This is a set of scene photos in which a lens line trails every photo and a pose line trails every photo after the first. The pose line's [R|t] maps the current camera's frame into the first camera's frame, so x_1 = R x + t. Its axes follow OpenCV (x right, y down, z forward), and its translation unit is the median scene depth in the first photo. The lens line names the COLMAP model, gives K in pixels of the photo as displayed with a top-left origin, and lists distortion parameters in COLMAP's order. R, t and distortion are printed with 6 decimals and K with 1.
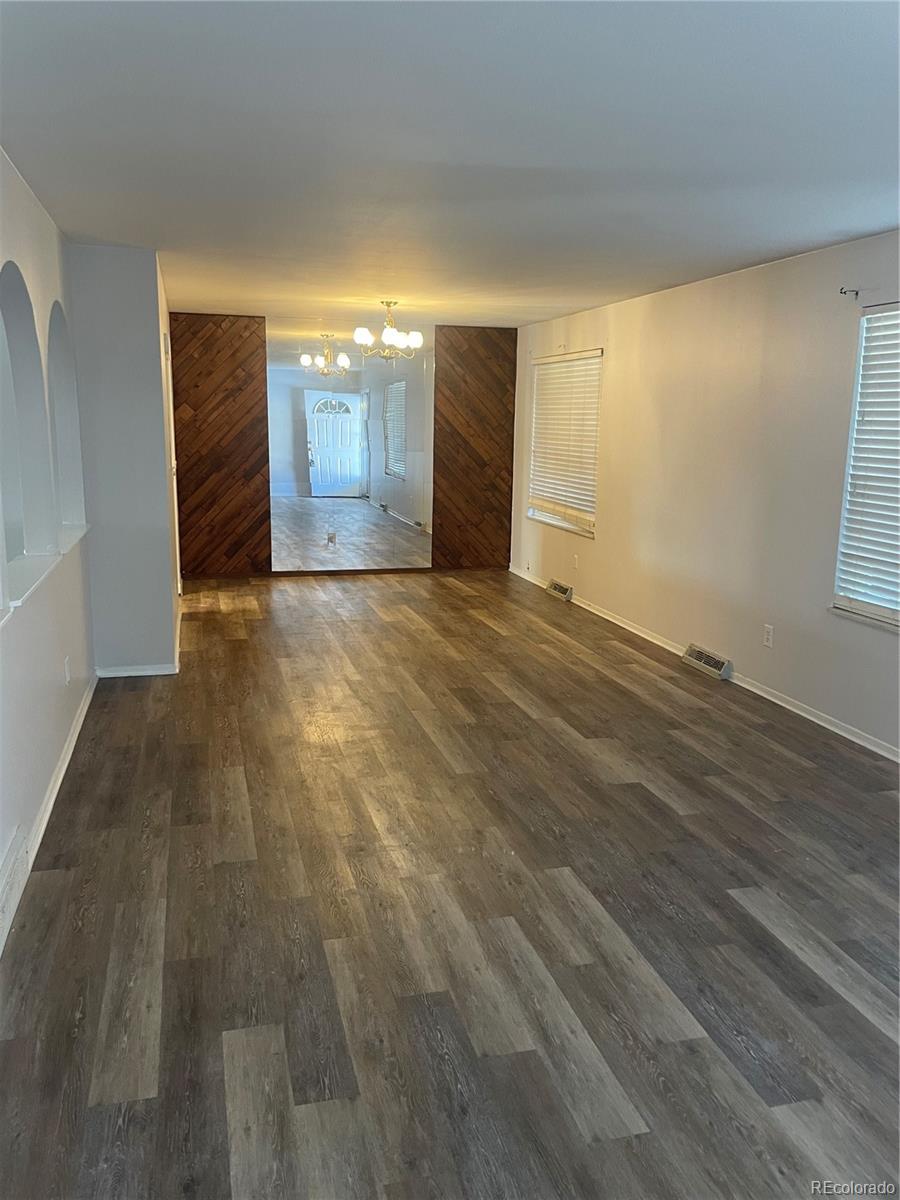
lens RADIAL K [[908.0, 0, 449.8], [0, 908.0, 602.0], [0, 0, 1]] dist [0.090497, -0.115873]
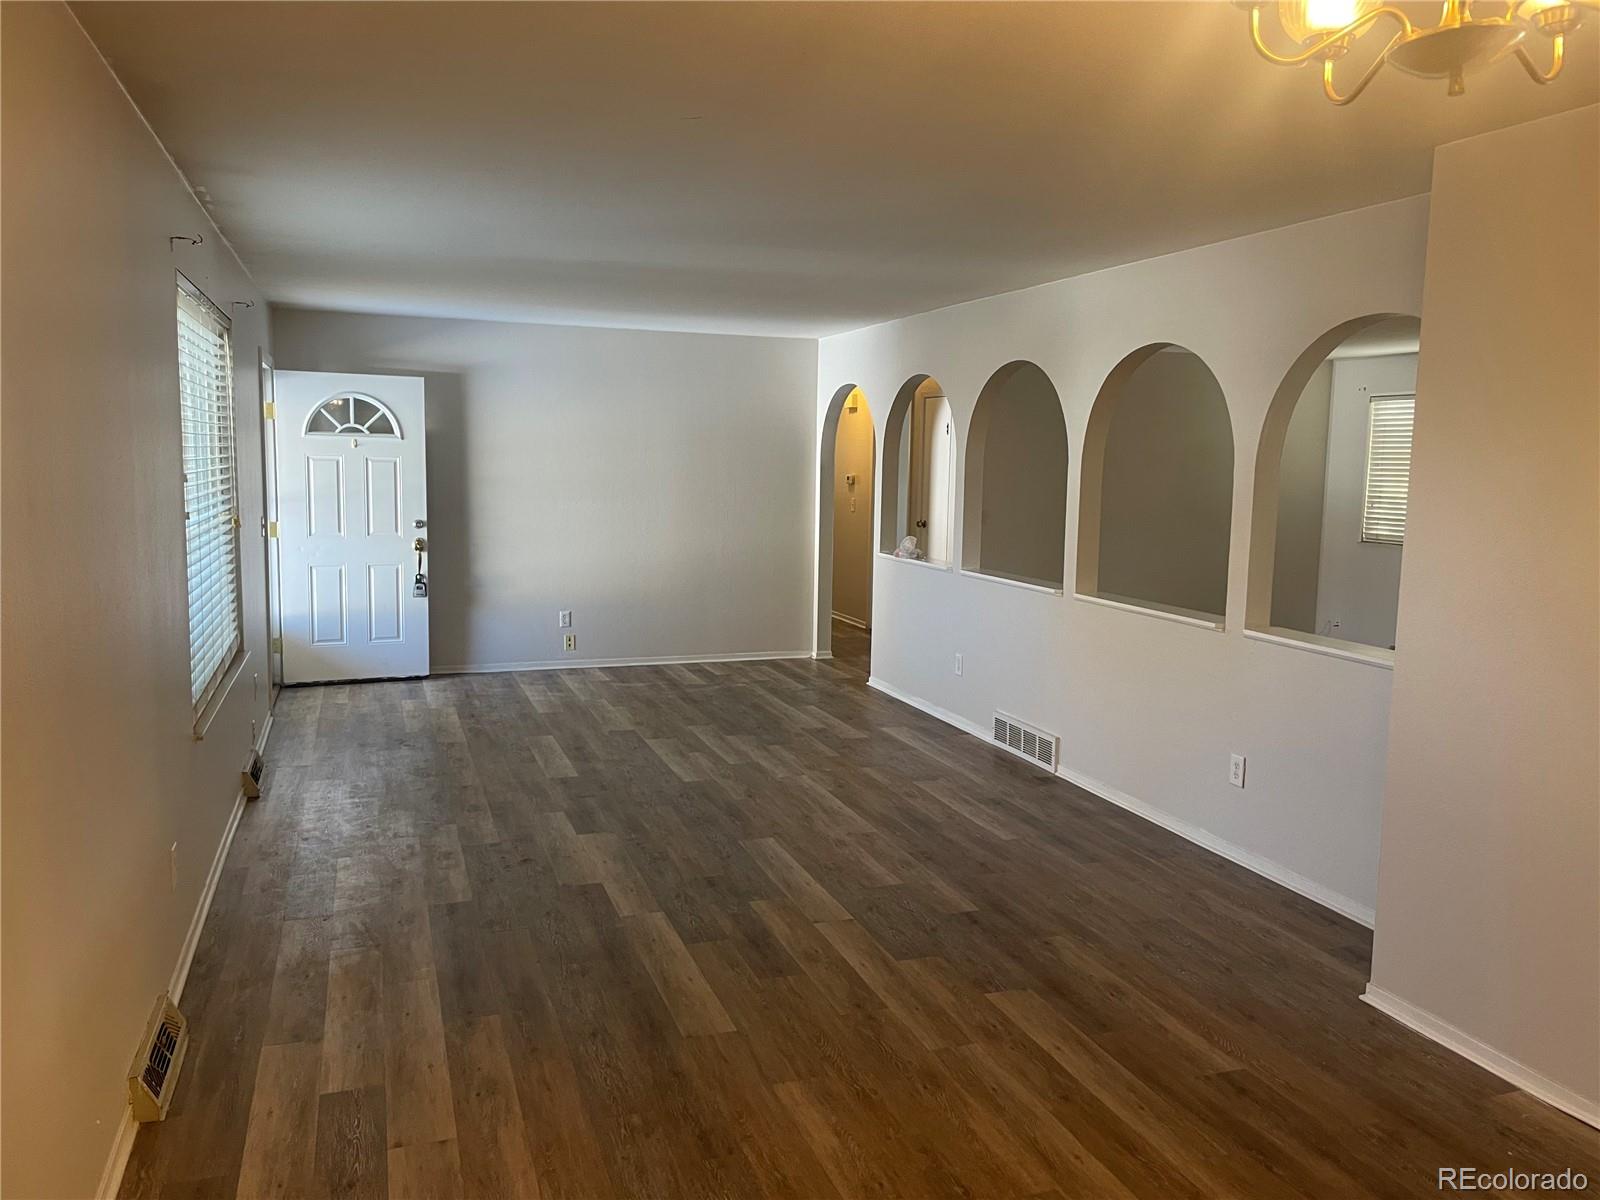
lens RADIAL K [[1210.7, 0, 805.6], [0, 1210.7, 601.5], [0, 0, 1]] dist [0.090497, -0.115873]
pose [[-0.997073, -0.026699, -0.071643, 0.059990], [-0.048018, 0.947861, 0.315046, -0.373110], [0.059496, 0.317564, -0.946368, 1.817825]]
